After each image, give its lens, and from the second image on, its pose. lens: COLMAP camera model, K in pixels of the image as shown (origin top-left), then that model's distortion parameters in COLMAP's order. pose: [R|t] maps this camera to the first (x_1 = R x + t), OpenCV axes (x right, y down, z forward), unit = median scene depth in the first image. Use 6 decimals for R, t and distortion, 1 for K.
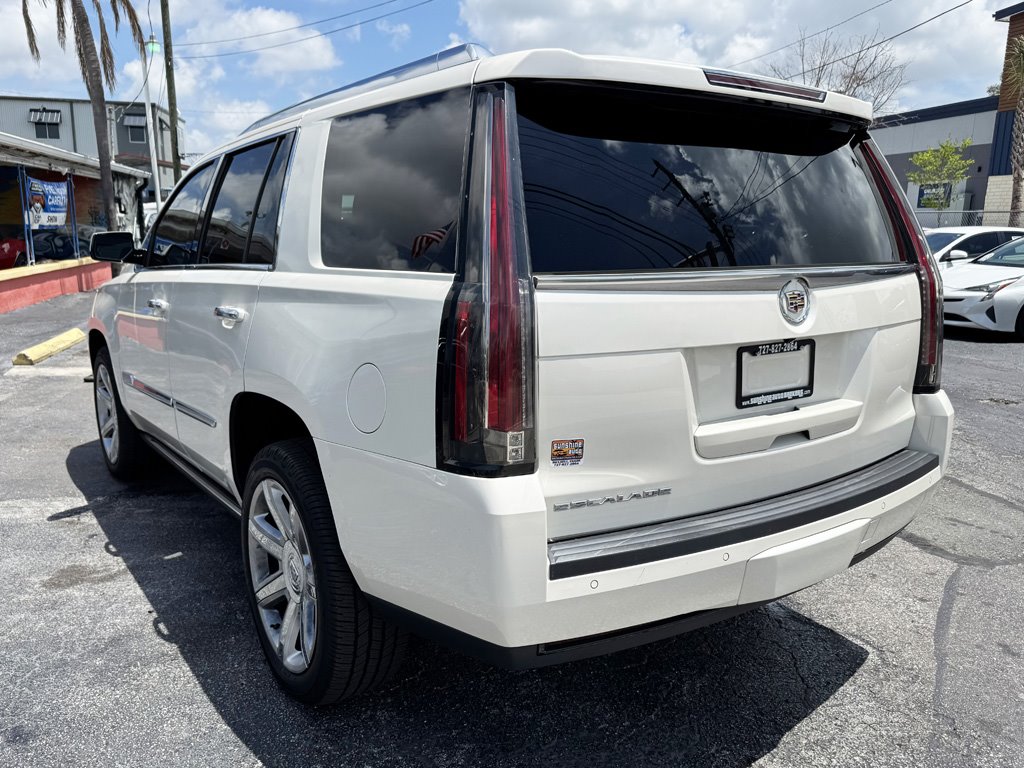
lens RADIAL K [[842.6, 0, 512.7], [0, 842.6, 390.3], [0, 0, 1]] dist [0.019004, -0.007810]
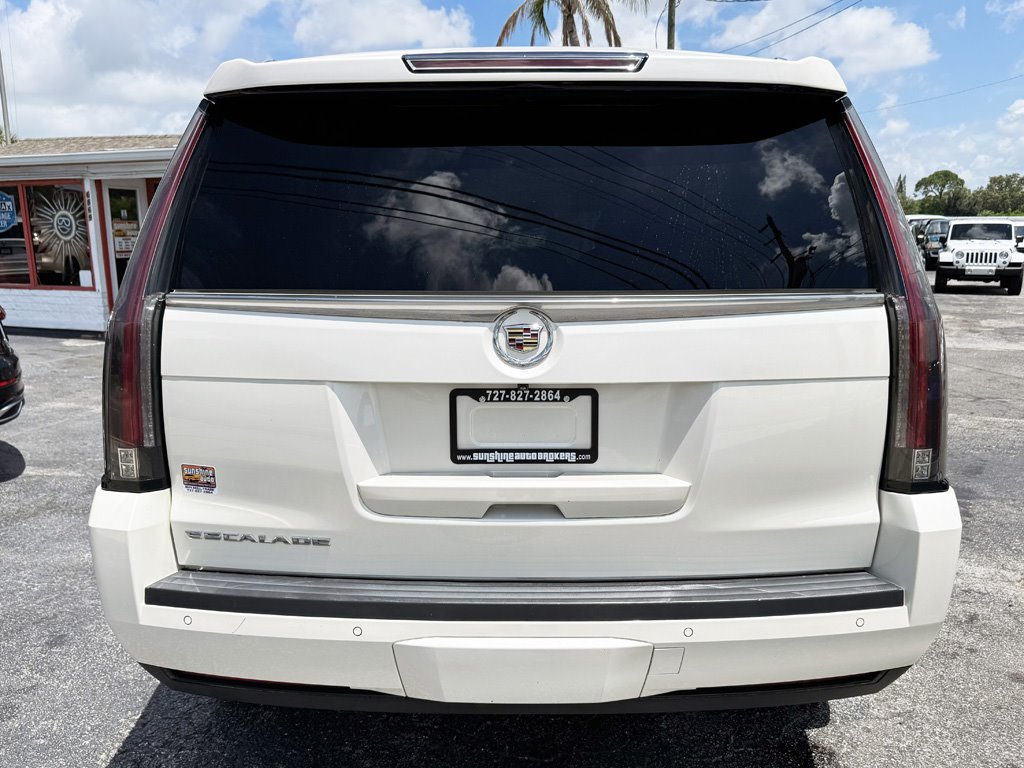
lens RADIAL K [[891.4, 0, 515.3], [0, 891.4, 414.6], [0, 0, 1]] dist [0.065124, -0.075435]
pose [[0.806971, 0.099962, -0.582070, 0.660748], [-0.101472, 0.994383, 0.030092, -0.046648], [0.581808, 0.034781, 0.812582, 0.262469]]
